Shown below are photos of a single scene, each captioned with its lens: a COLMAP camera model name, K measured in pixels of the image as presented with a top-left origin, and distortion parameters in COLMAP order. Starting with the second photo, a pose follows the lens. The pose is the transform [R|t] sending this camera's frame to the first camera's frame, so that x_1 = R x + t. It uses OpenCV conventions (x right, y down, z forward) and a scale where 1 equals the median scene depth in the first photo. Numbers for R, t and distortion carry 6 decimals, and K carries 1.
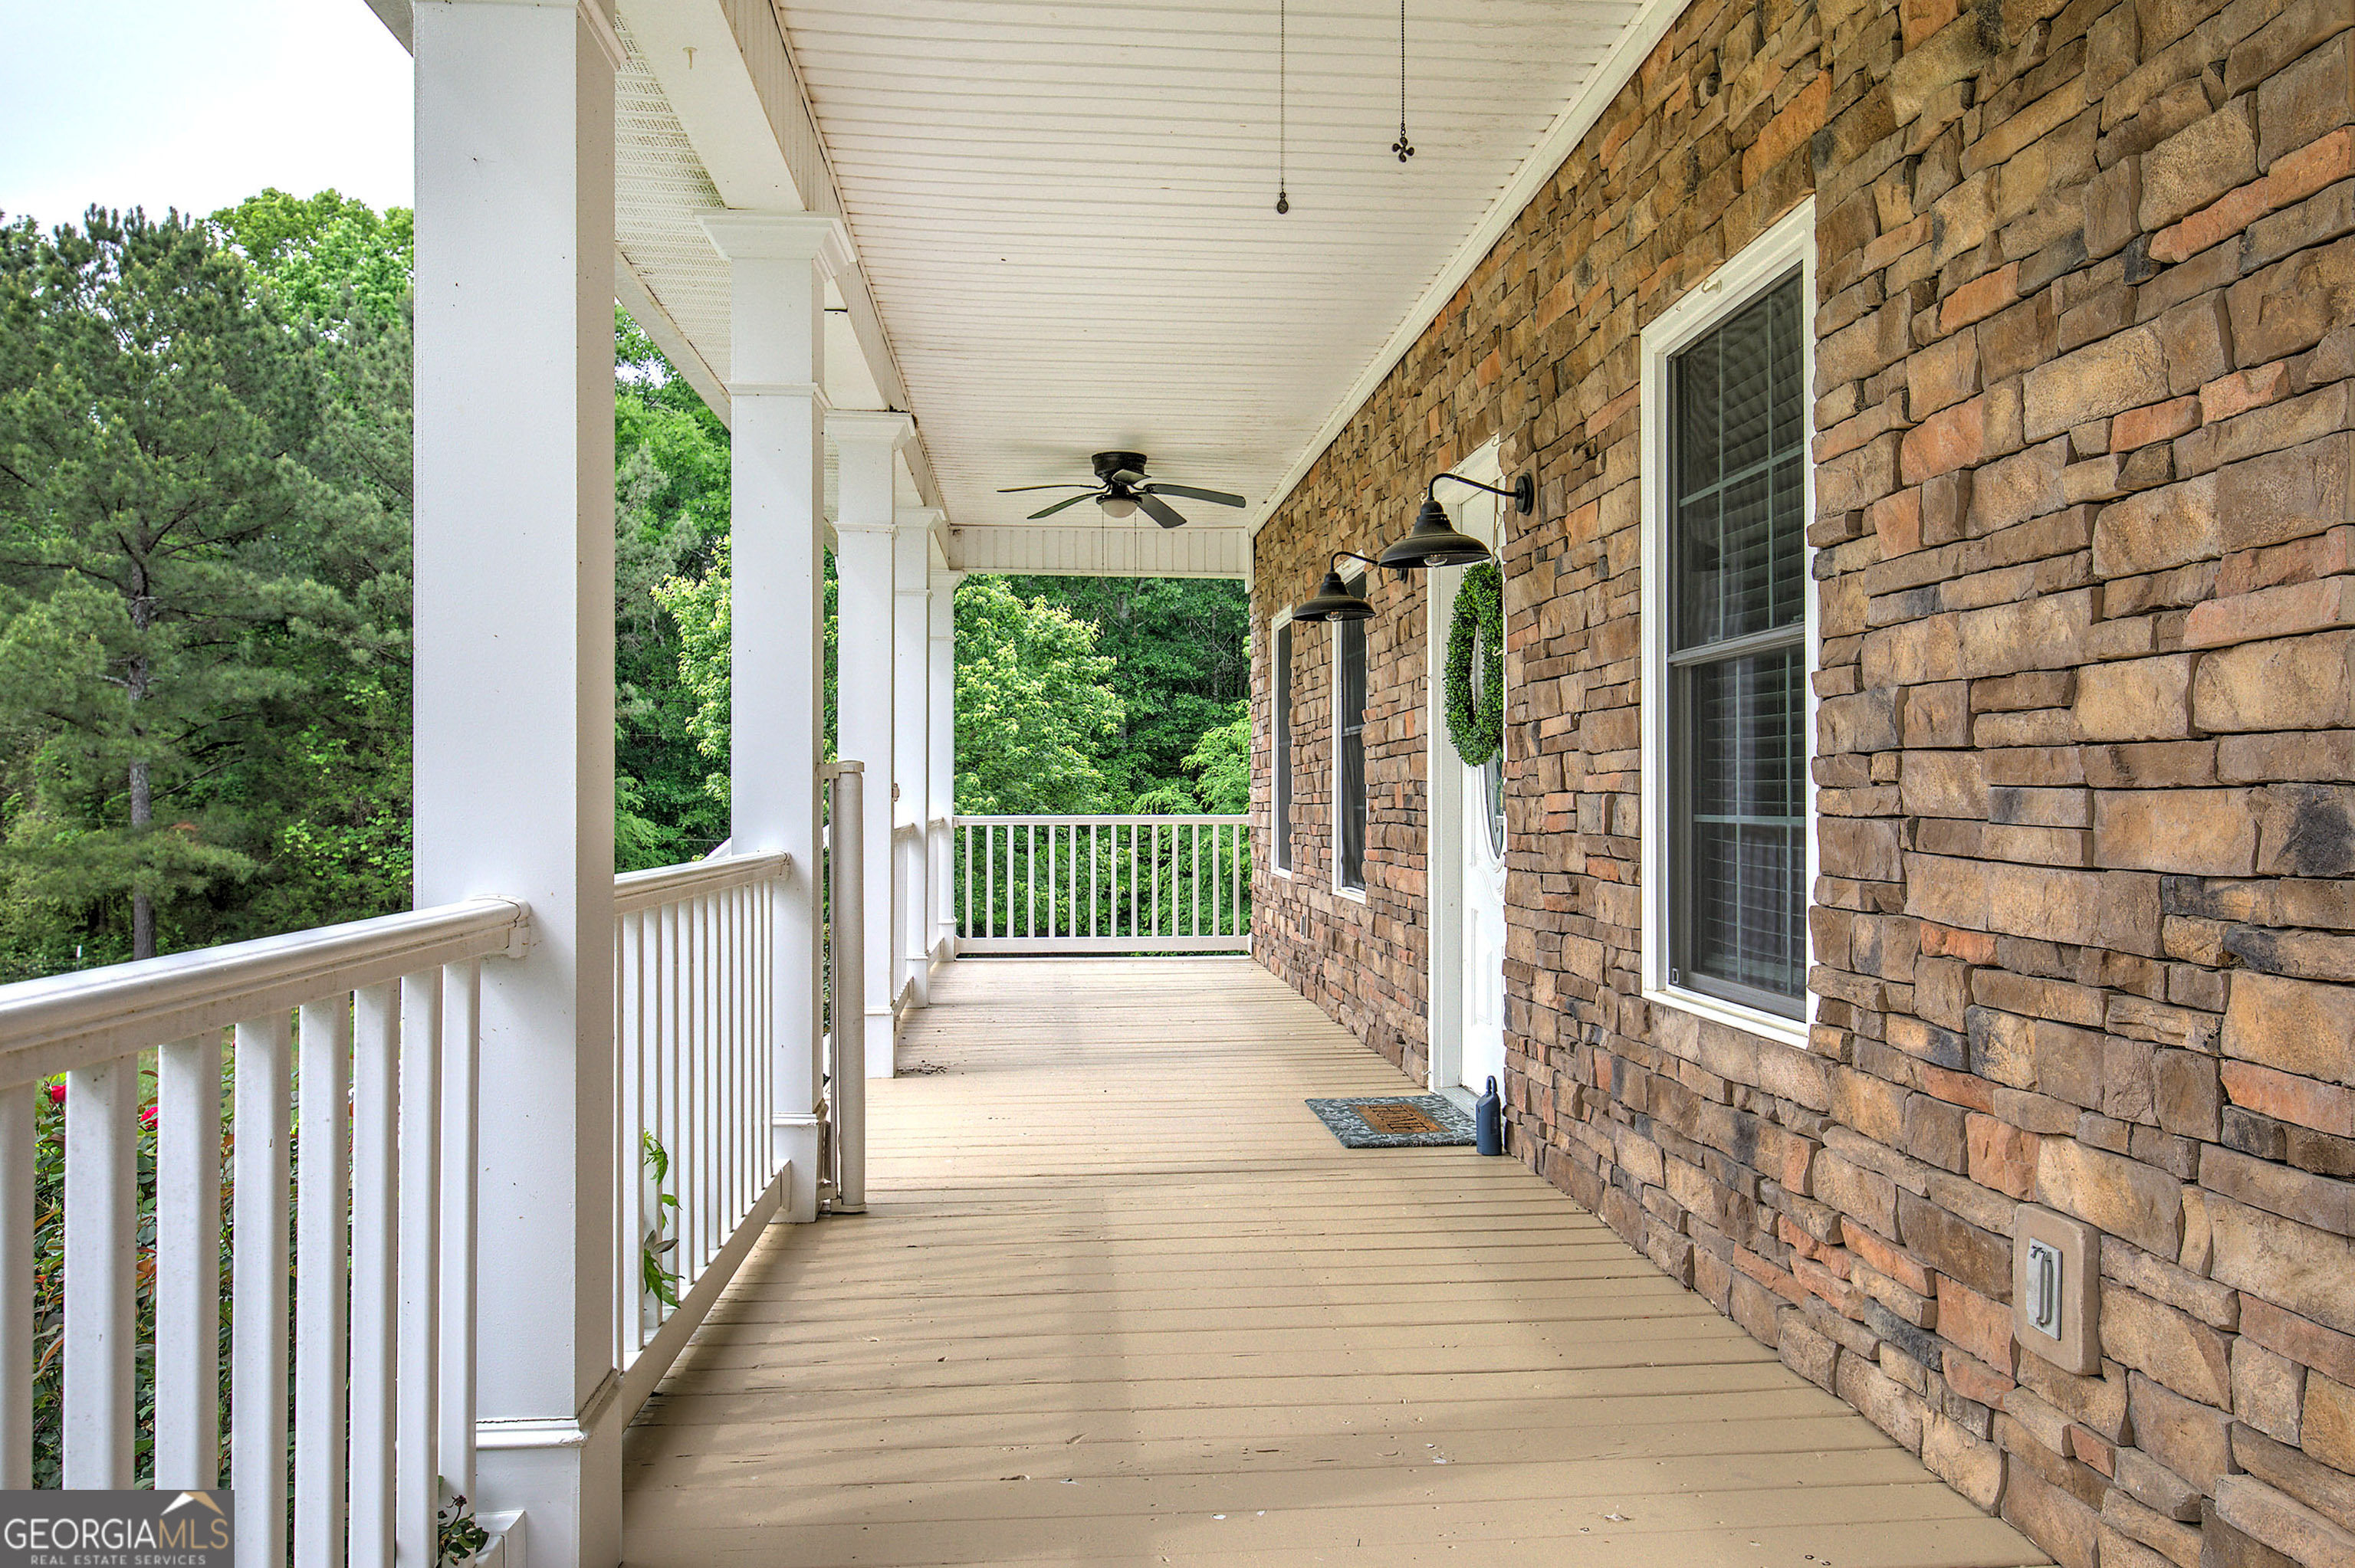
lens RADIAL K [[1753.6, 0, 1171.9], [0, 1753.6, 779.6], [0, 0, 1]] dist [0.006875, 0.002285]
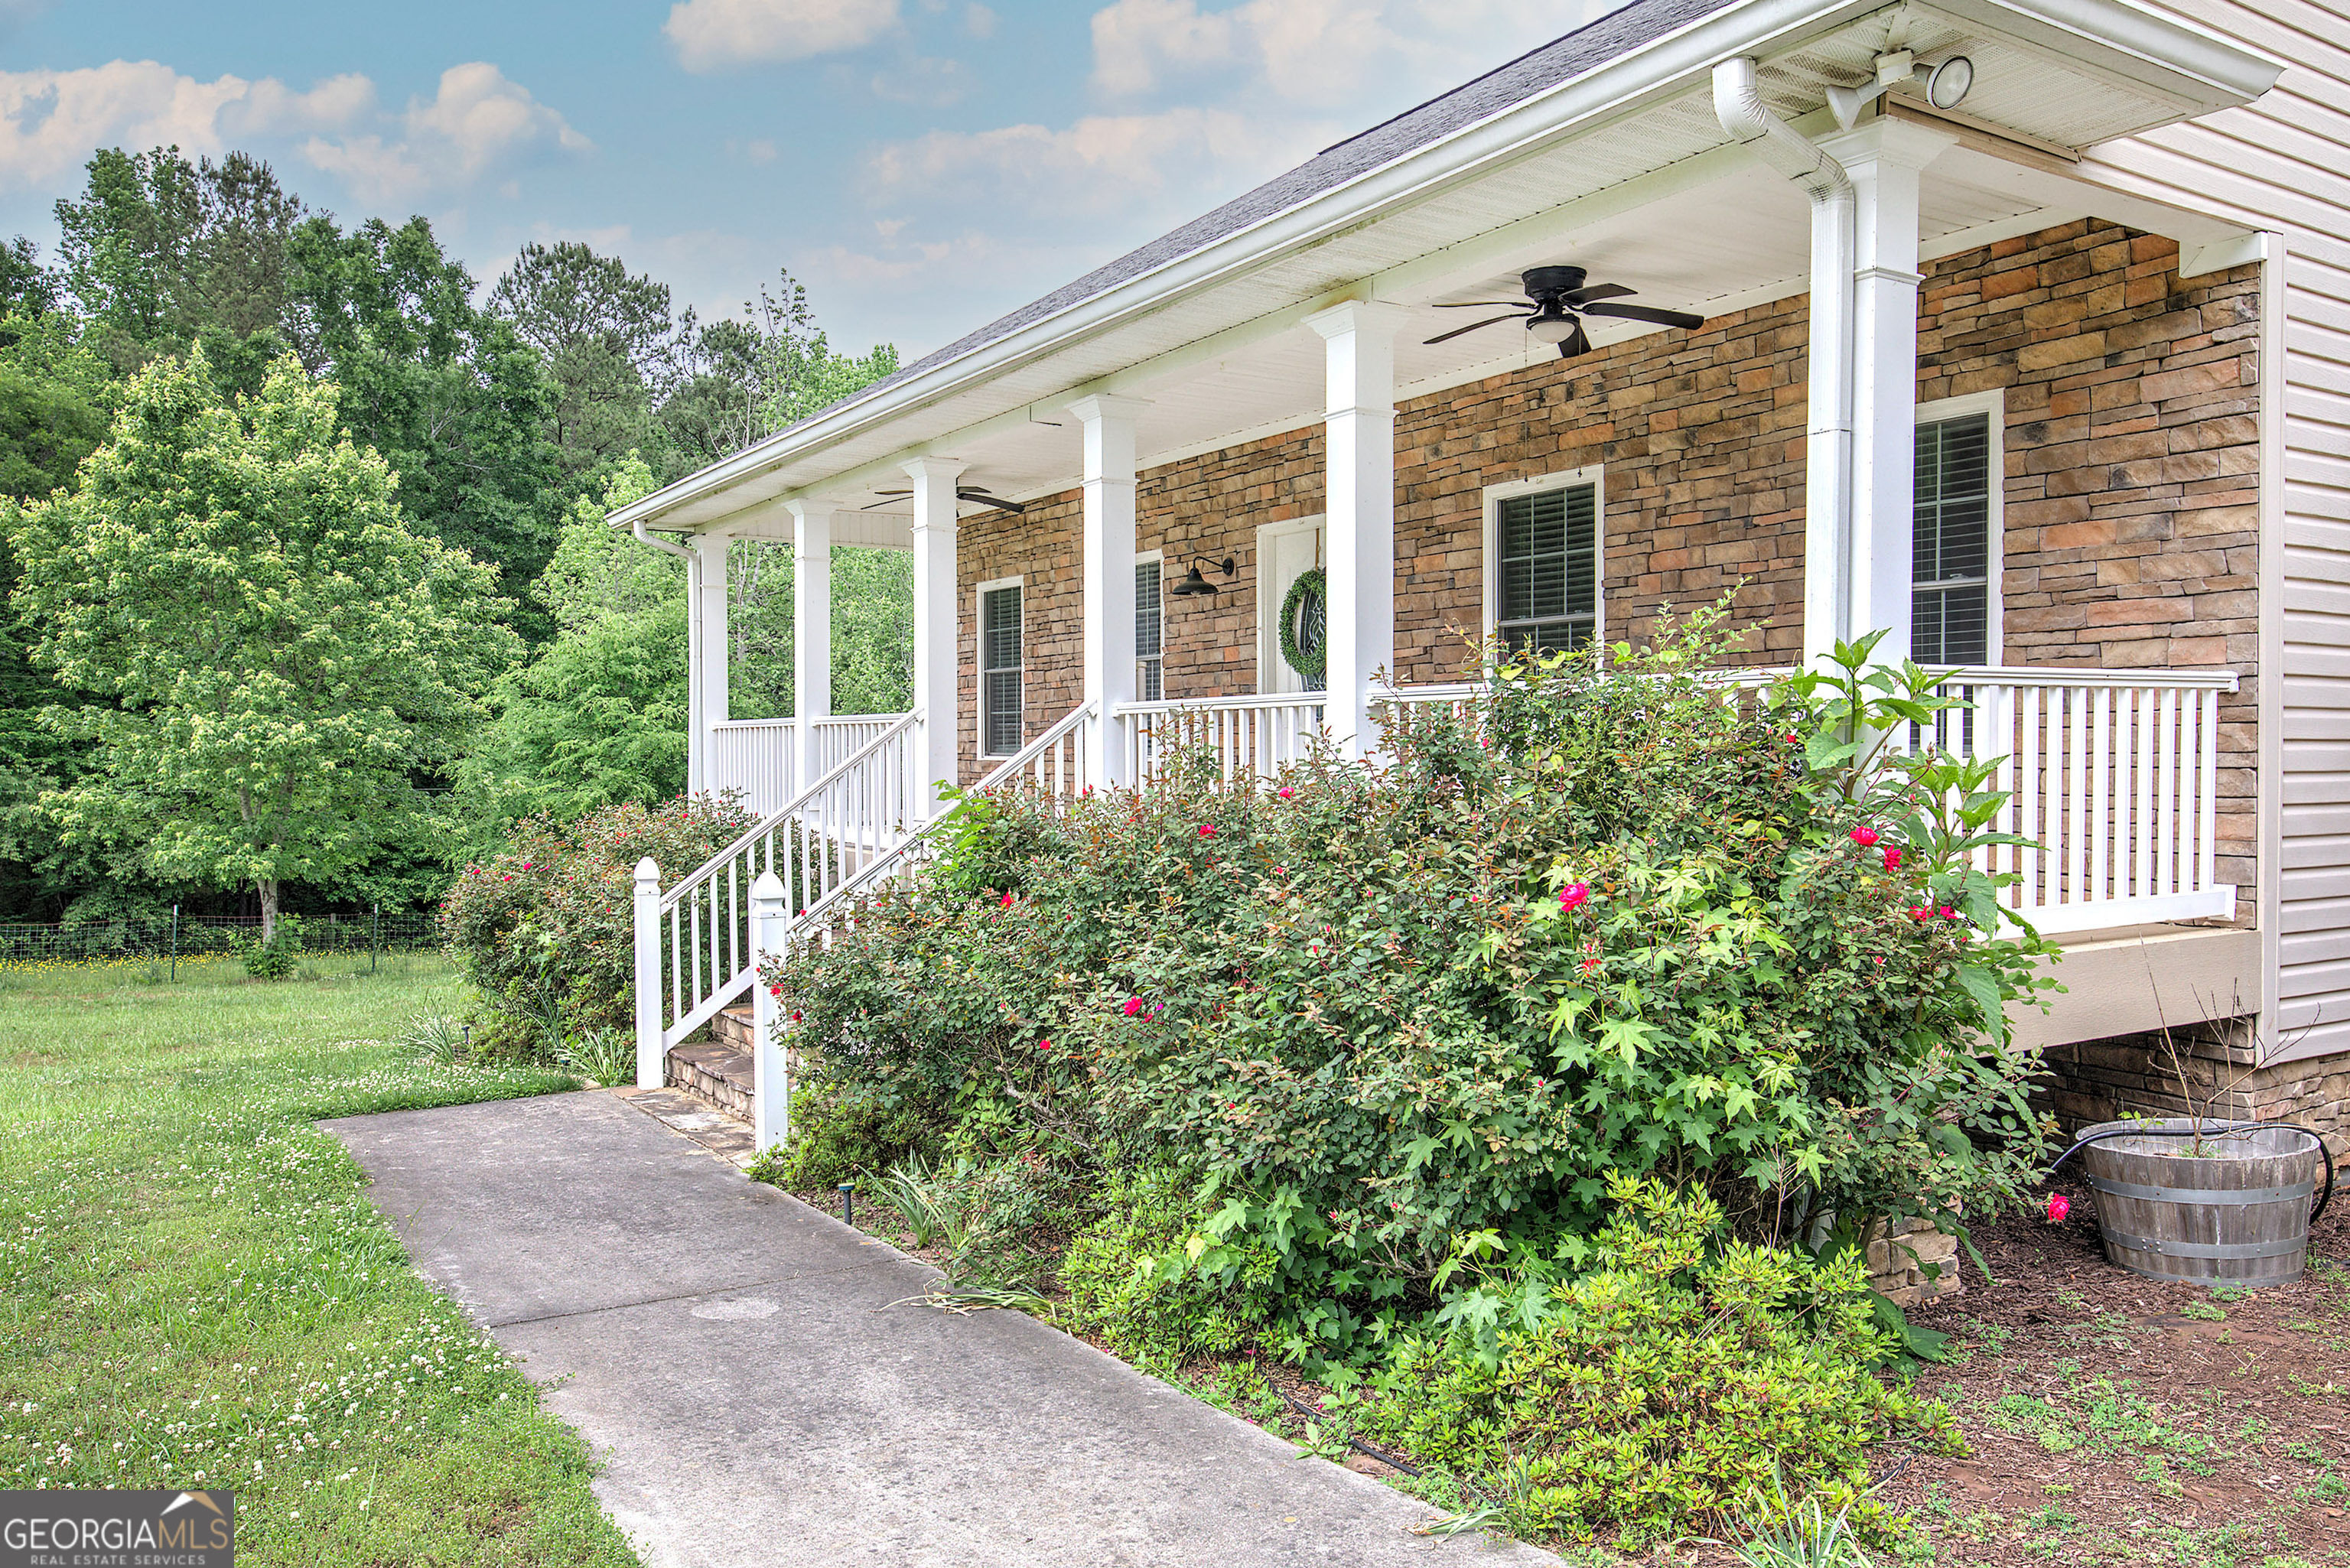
lens RADIAL K [[1750.1, 0, 1187.6], [0, 1750.1, 788.8], [0, 0, 1]] dist [0.006875, 0.002285]
pose [[0.882636, -0.013564, 0.469861, -1.732312], [-0.001261, 0.999512, 0.031223, 0.118088], [-0.470055, -0.028151, 0.882188, -1.329904]]
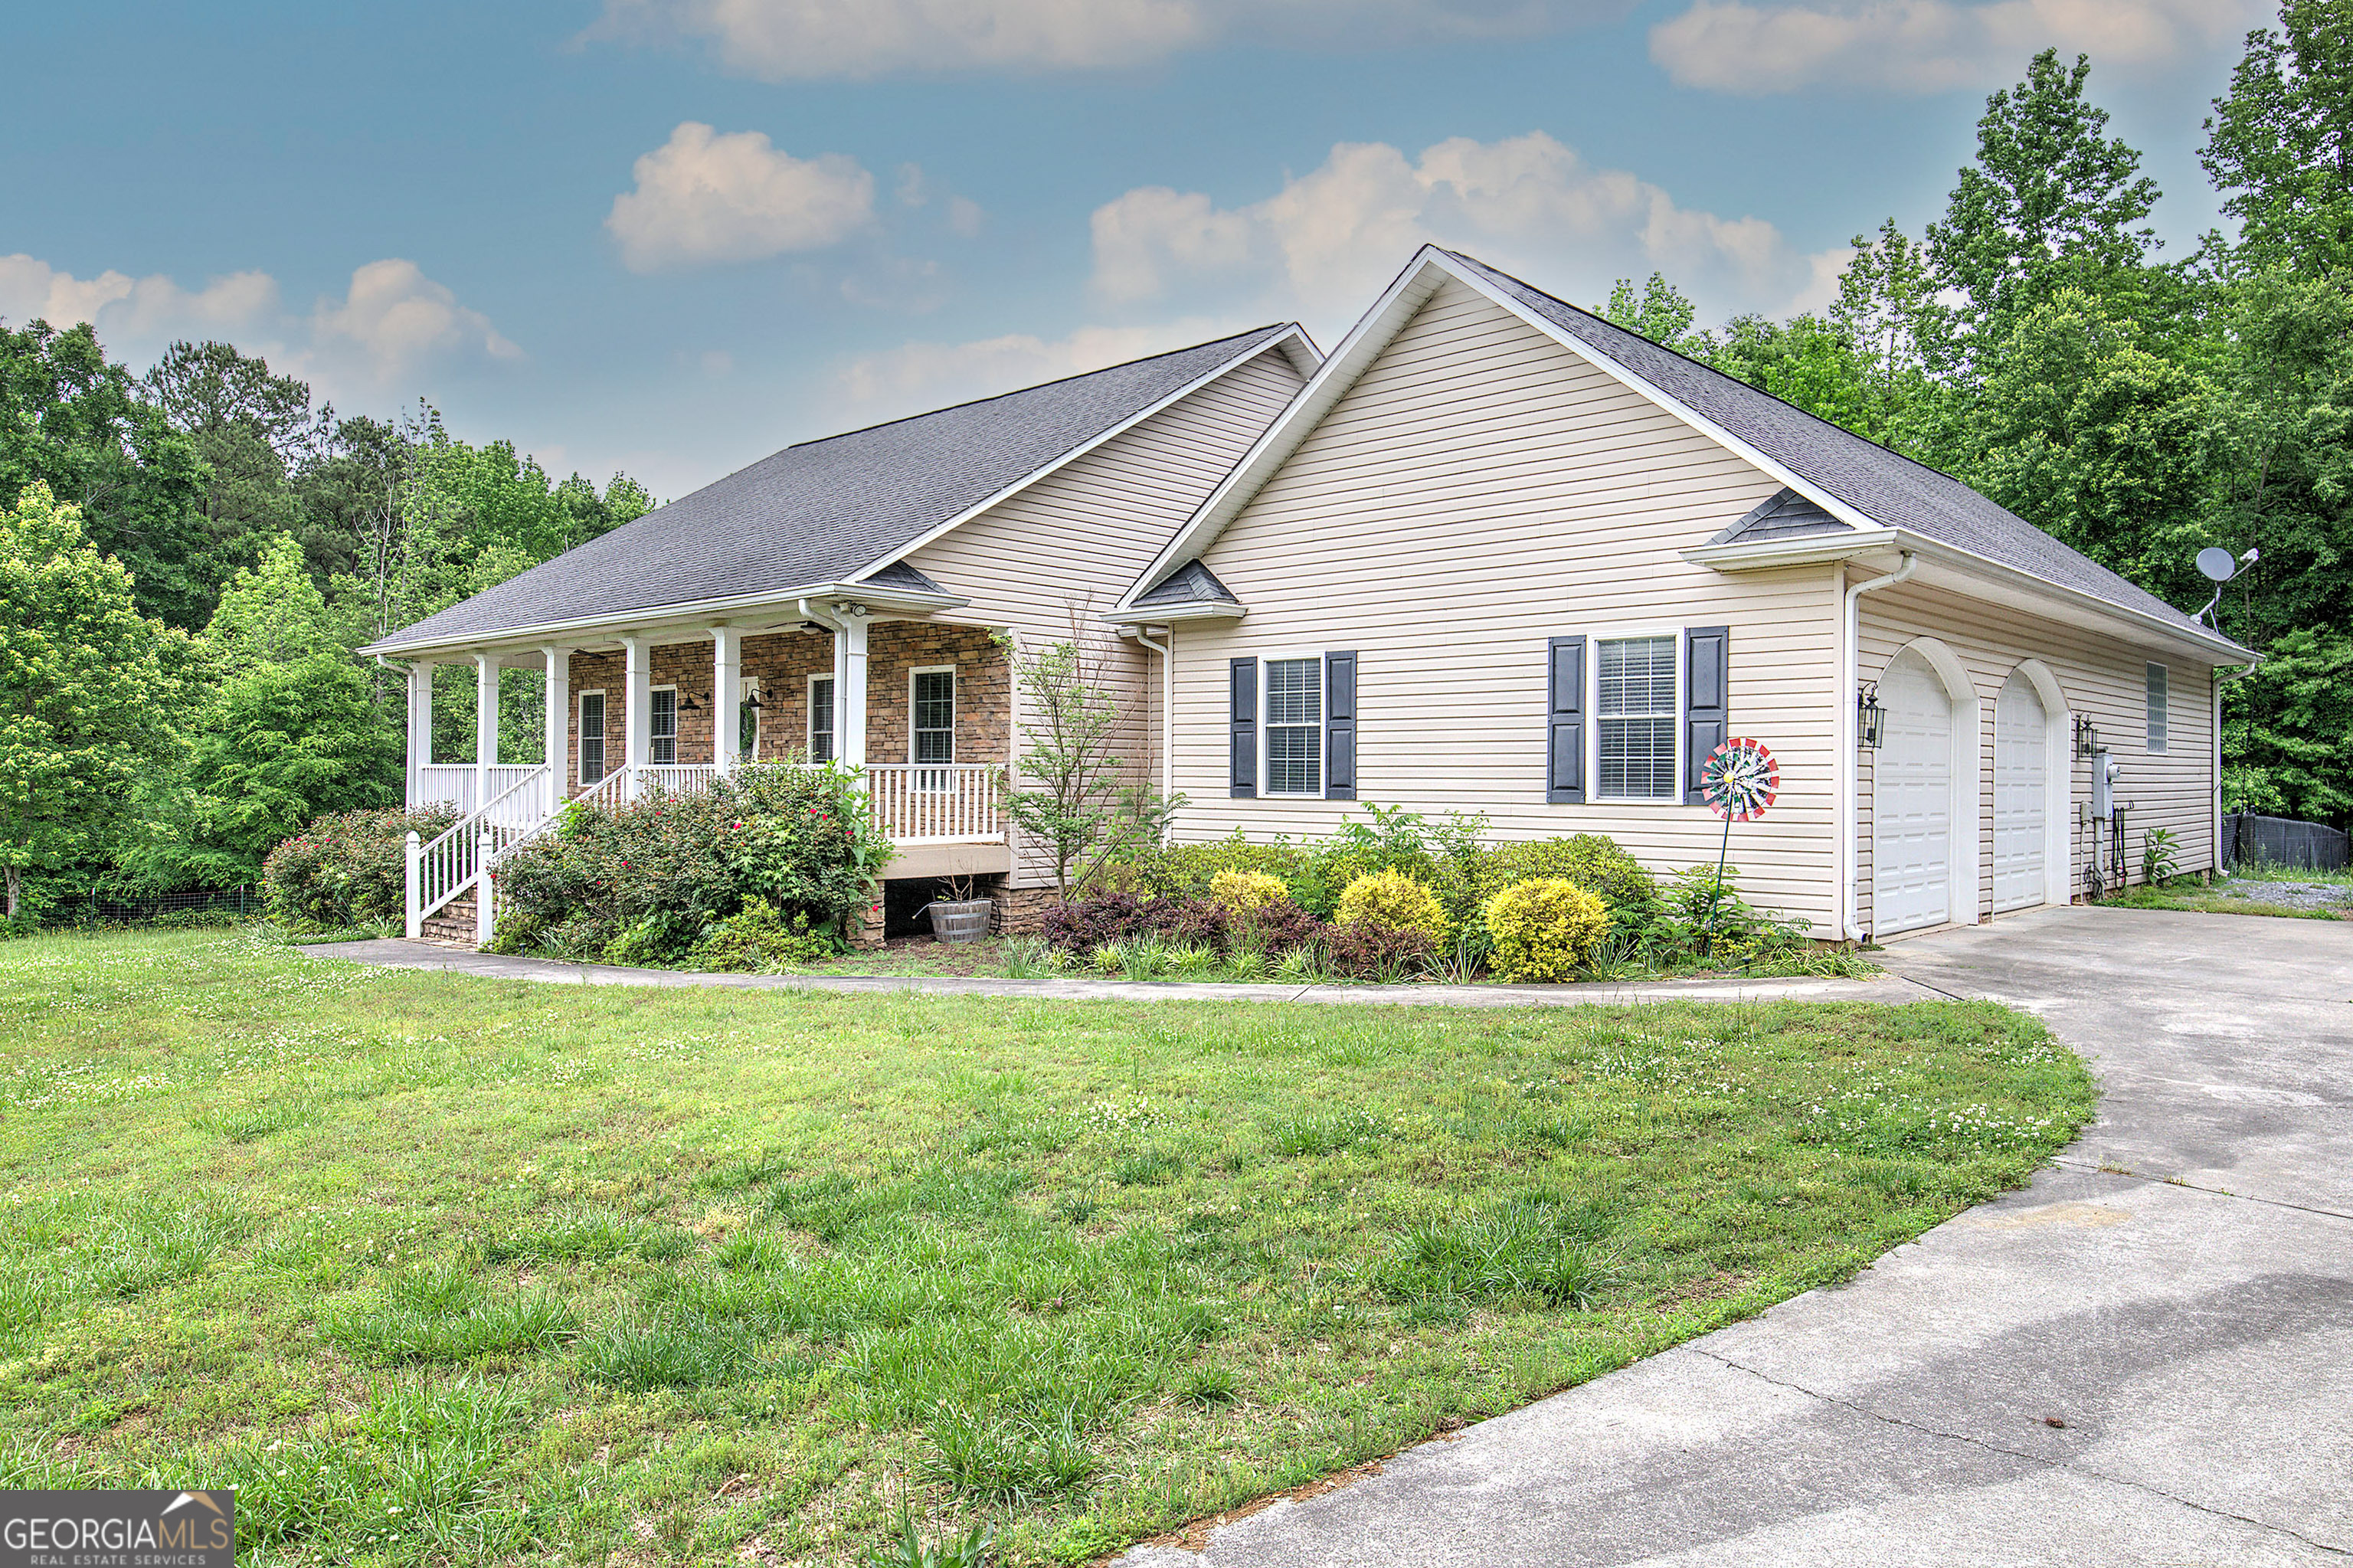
lens RADIAL K [[1534.3, 0, 1192.0], [0, 1534.3, 766.1], [0, 0, 1]] dist [0.020722, -0.013481]
pose [[0.732913, 0.008416, 0.680270, -3.142621], [-0.013297, 0.999910, 0.001956, 0.022743], [-0.680192, -0.010479, 0.732959, -4.999660]]
